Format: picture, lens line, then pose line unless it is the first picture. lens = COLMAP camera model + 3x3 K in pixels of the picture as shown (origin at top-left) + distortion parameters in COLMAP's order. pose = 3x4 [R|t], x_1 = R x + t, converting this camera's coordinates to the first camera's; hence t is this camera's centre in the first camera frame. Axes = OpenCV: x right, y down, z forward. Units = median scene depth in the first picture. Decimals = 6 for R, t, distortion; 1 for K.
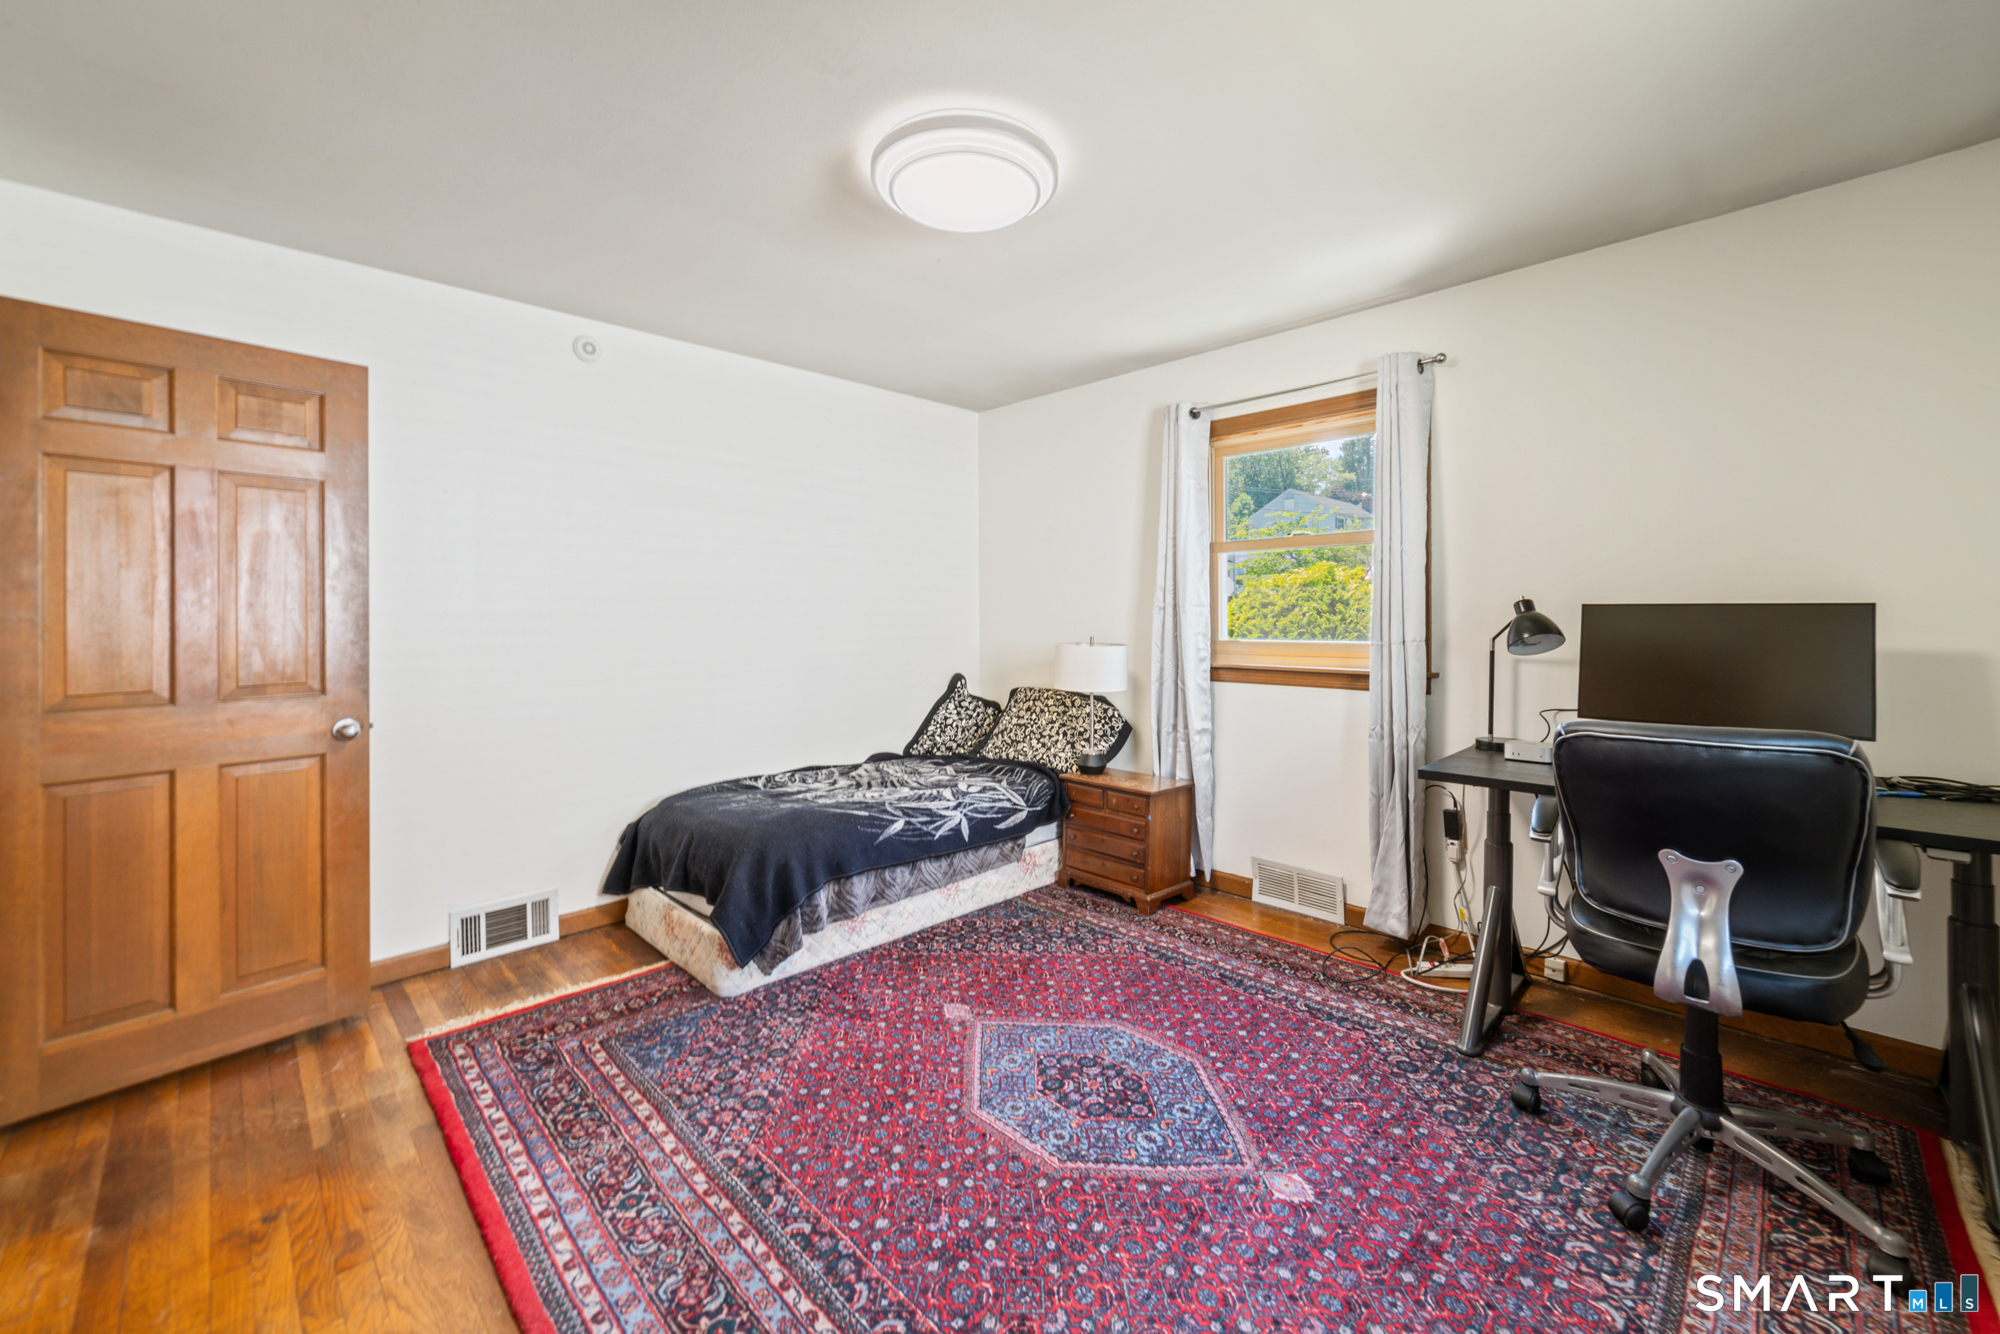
lens RADIAL K [[791.7, 0, 994.5], [0, 791.7, 634.5], [0, 0, 1]] dist [-0.001230, 0.000482]
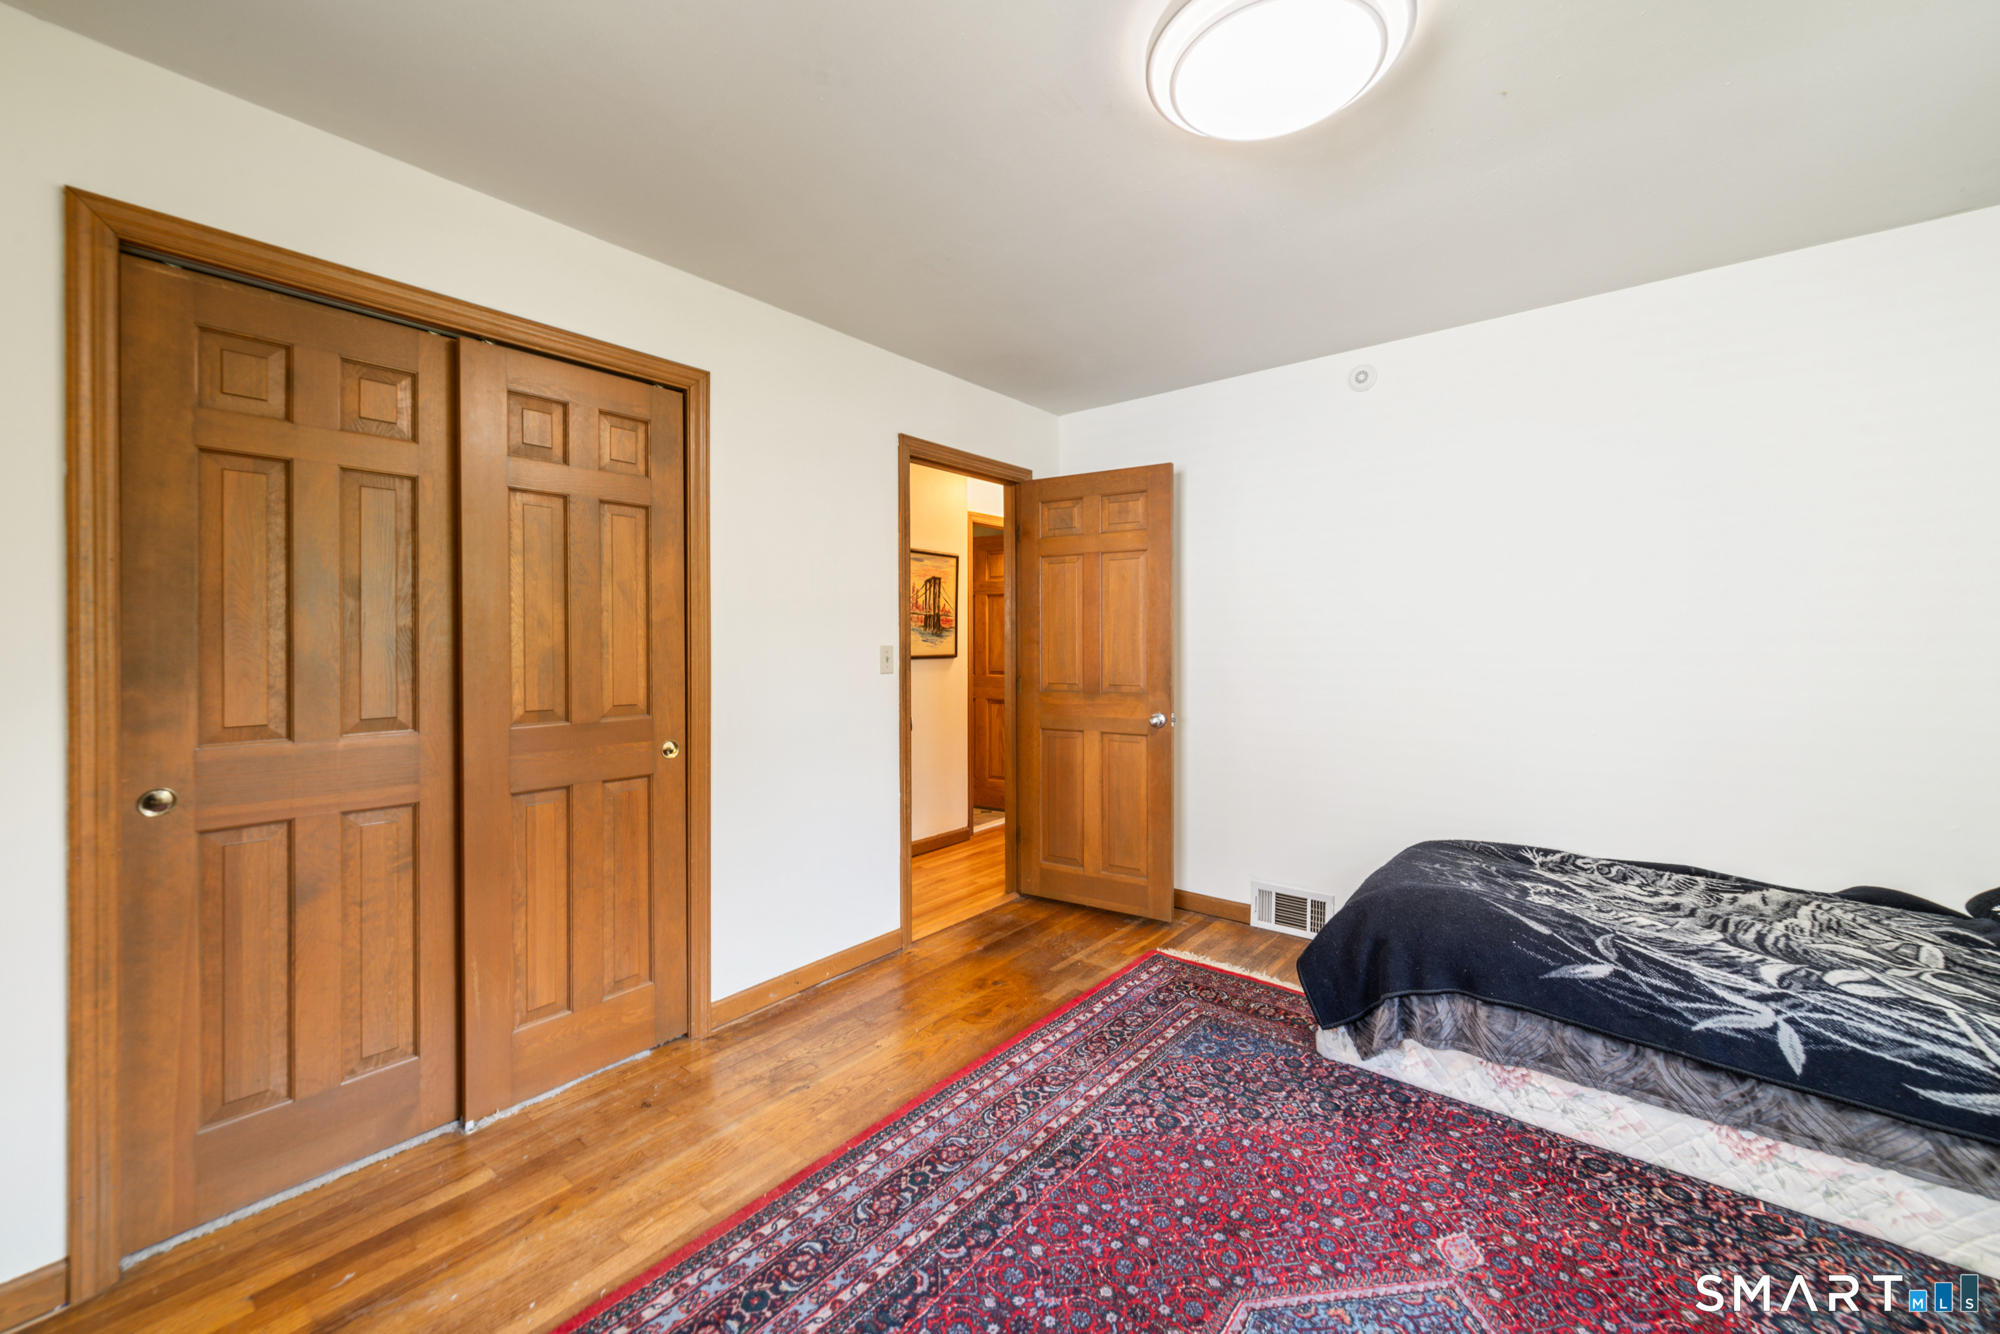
lens RADIAL K [[773.3, 0, 1000.0], [0, 773.3, 667.0], [0, 0, 1]] dist [0.001936, 0.000734]
pose [[0.112942, 0.037226, -0.992904, 0.554771], [-0.017769, 0.999214, 0.035441, -0.020316], [0.993443, 0.013640, 0.113515, 0.576918]]
